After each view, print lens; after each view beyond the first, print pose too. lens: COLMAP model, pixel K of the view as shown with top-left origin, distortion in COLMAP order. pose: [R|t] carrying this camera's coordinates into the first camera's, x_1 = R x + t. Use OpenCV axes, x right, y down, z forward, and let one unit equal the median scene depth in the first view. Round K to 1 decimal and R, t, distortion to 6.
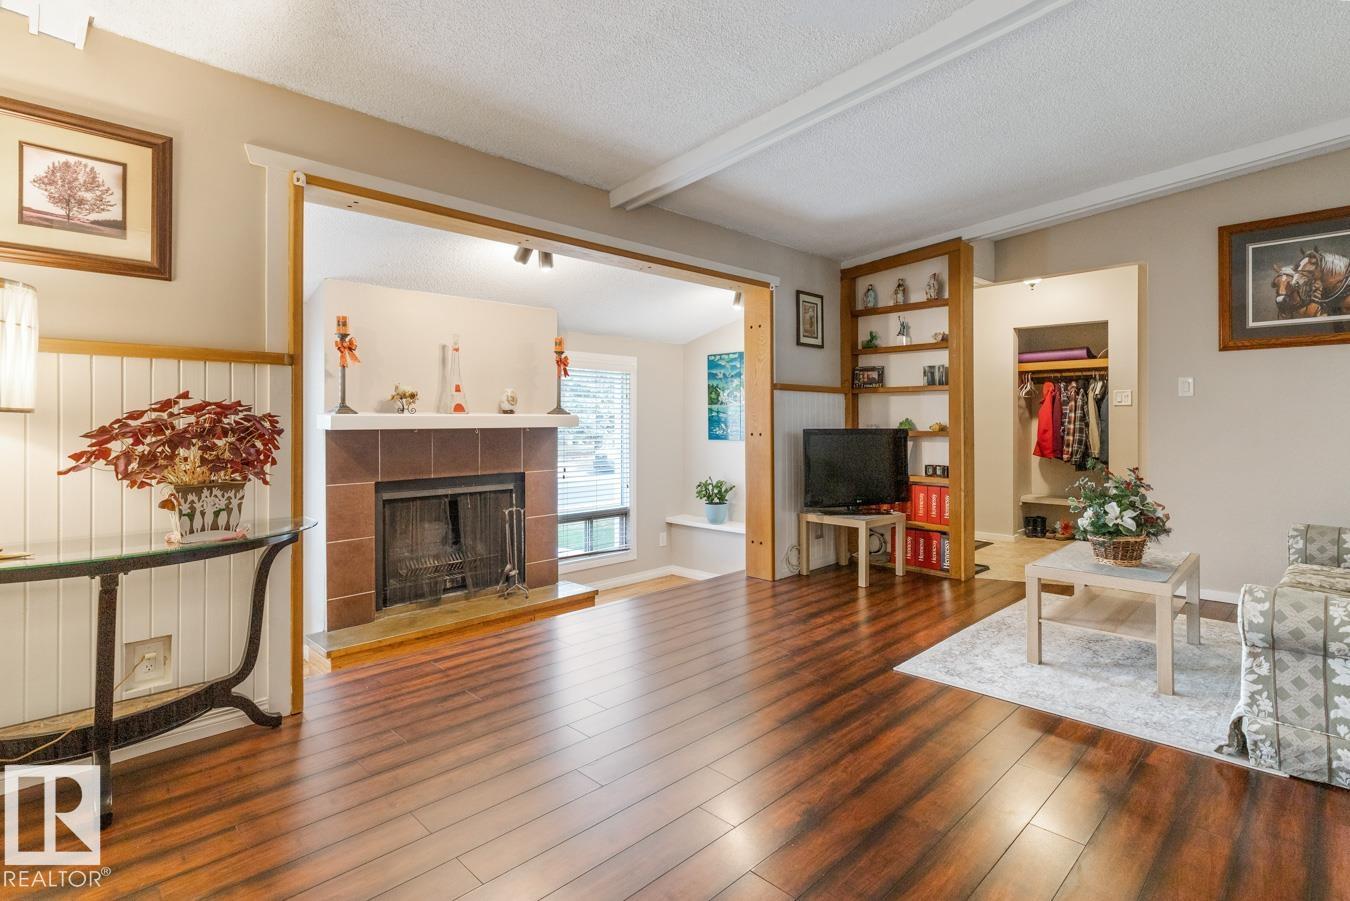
lens RADIAL K [[668.5, 0, 689.3], [0, 668.5, 419.2], [0, 0, 1]] dist [0.002827, -0.000810]
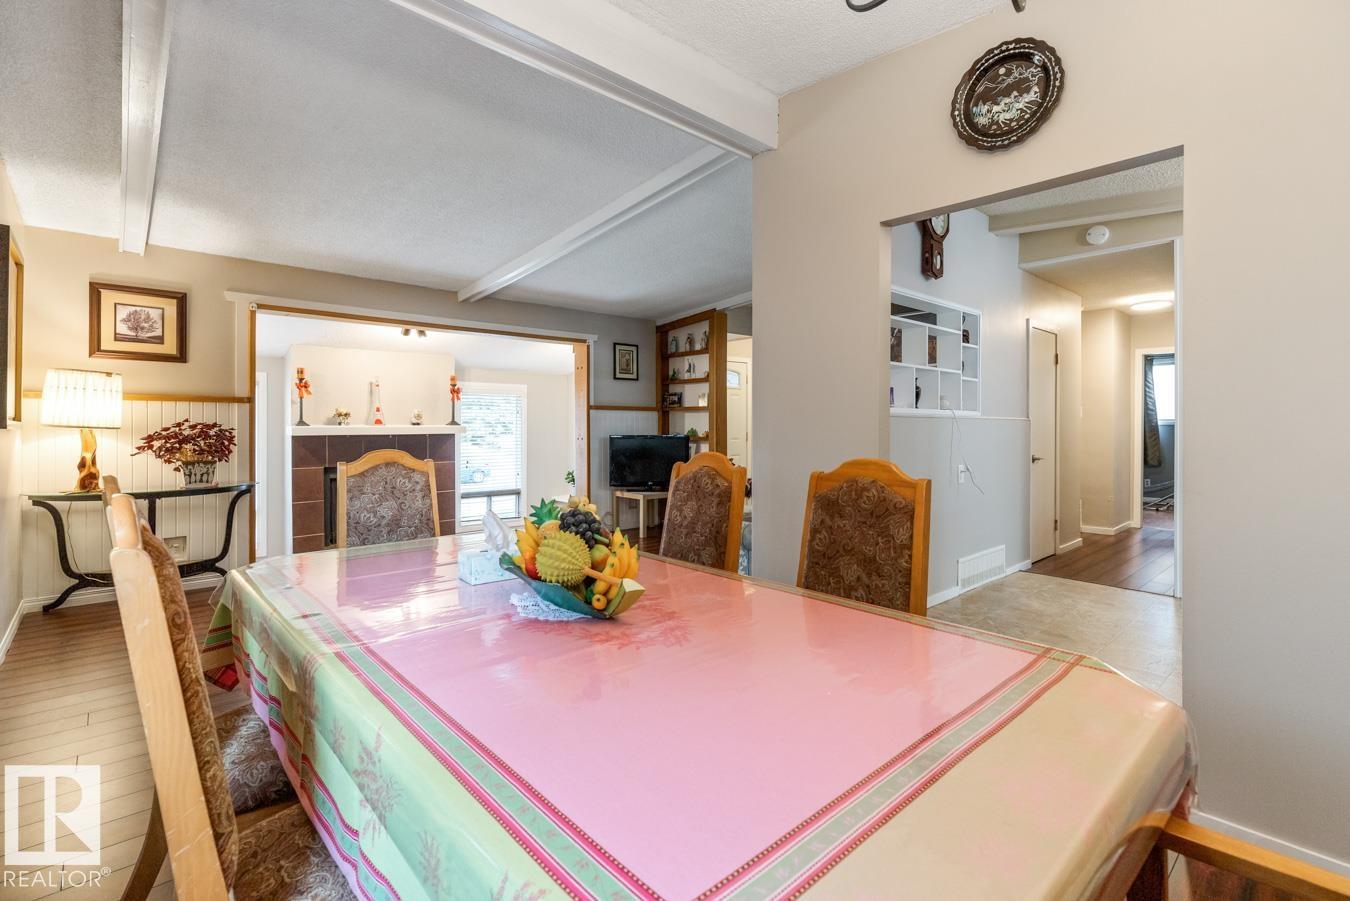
lens RADIAL K [[618.6, 0, 688.4], [0, 618.6, 426.6], [0, 0, 1]] dist [0.002097, -0.001072]
pose [[0.999166, 0.001619, -0.040808, 0.509088], [-0.001439, 0.999989, 0.004432, -0.014277], [0.040815, -0.004370, 0.999157, -0.503843]]
